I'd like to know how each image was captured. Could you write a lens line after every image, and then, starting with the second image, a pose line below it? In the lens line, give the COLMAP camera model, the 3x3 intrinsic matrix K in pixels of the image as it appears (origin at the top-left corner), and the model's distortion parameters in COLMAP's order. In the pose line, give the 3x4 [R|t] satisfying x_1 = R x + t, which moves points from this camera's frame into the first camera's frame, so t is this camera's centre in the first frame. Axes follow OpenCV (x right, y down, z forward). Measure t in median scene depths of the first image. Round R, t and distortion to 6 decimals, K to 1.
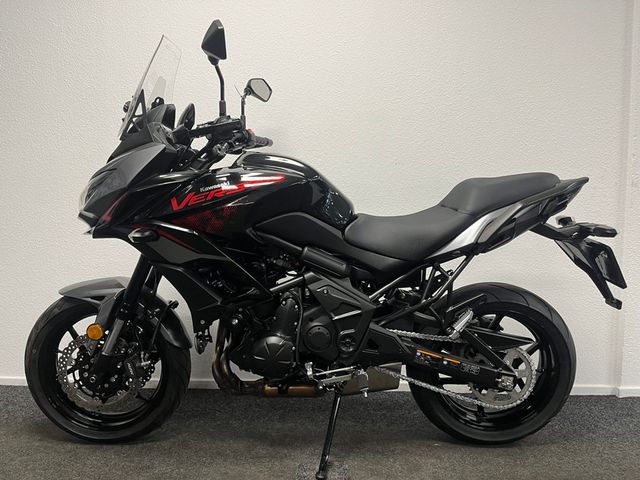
lens RADIAL K [[482.3, 0, 315.3], [0, 482.3, 239.3], [0, 0, 1]] dist [0.052362, -0.072529]
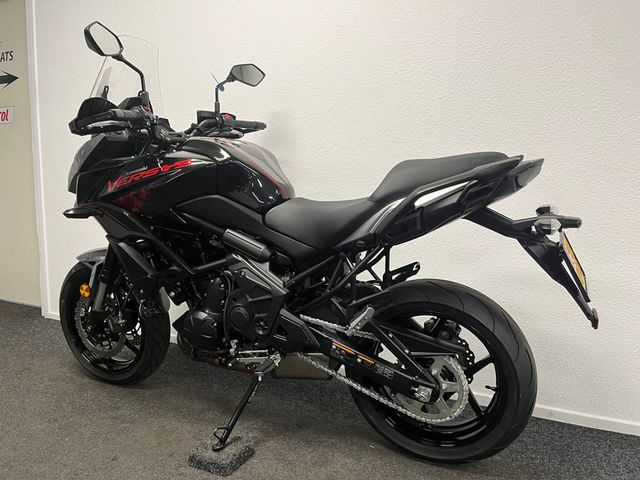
lens RADIAL K [[474.6, 0, 320.0], [0, 474.6, 240.0], [0, 0, 1]] dist [0.029232, -0.003515]
pose [[0.912572, 0.054800, -0.405228, 0.561903], [-0.035307, 0.997838, 0.055430, -0.023582], [0.407390, -0.036276, 0.912534, 0.149004]]
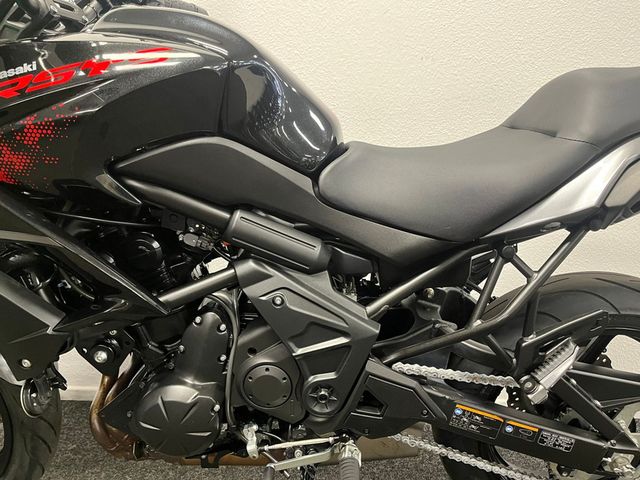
lens RADIAL K [[482.3, 0, 315.3], [0, 482.3, 239.3], [0, 0, 1]] dist [0.052362, -0.072529]
pose [[0.999733, 0.006536, -0.022177, 0.068363], [-0.003395, 0.990315, 0.138797, -0.023302], [0.022870, -0.138685, 0.990073, 0.505037]]
